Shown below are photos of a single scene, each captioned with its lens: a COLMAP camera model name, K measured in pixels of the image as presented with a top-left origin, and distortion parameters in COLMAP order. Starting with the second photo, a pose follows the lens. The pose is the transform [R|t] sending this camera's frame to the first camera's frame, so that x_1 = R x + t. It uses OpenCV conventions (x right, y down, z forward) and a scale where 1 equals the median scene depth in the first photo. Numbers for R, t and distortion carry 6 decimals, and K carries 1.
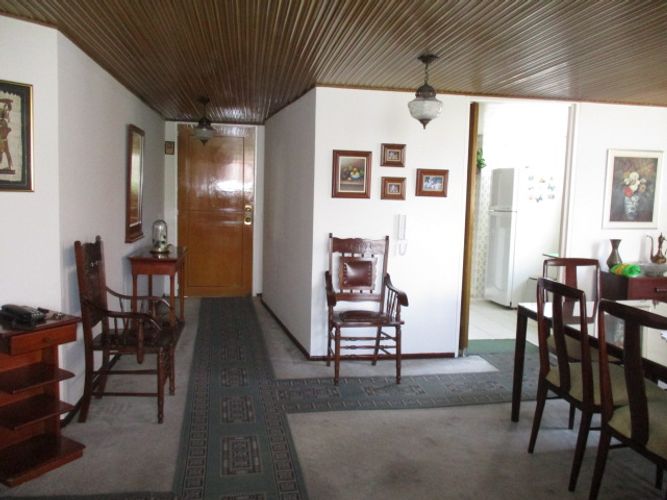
lens RADIAL K [[549.4, 0, 337.8], [0, 549.4, 253.6], [0, 0, 1]] dist [-0.017868, 0.002172]
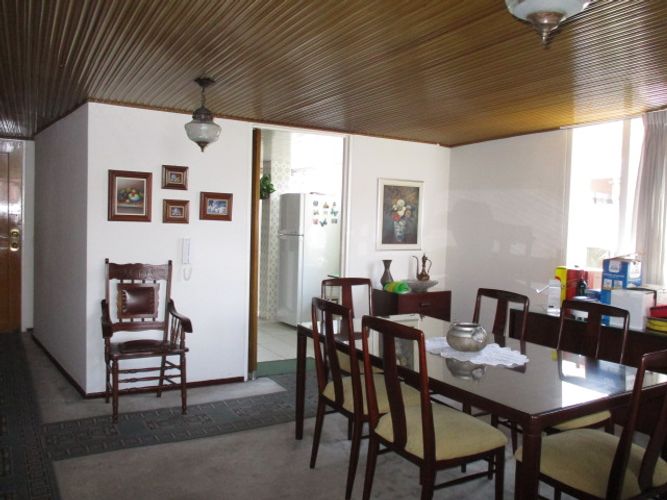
lens RADIAL K [[549.4, 0, 331.3], [0, 549.4, 255.4], [0, 0, 1]] dist [-0.017868, 0.002172]
pose [[0.942220, -0.014568, 0.334678, 0.034171], [0.028432, 0.998927, -0.036564, 0.002085], [-0.333786, 0.043967, 0.941623, -0.001016]]
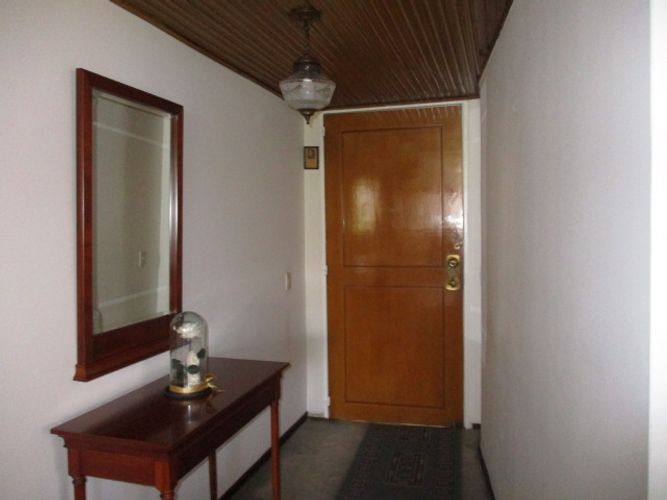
lens RADIAL K [[549.4, 0, 334.7], [0, 549.4, 249.0], [0, 0, 1]] dist [-0.017868, 0.002172]
pose [[0.897629, -0.019303, -0.440330, -0.050150], [-0.008133, 0.998145, -0.060335, -0.090589], [0.440677, 0.057739, 0.895807, 0.716323]]
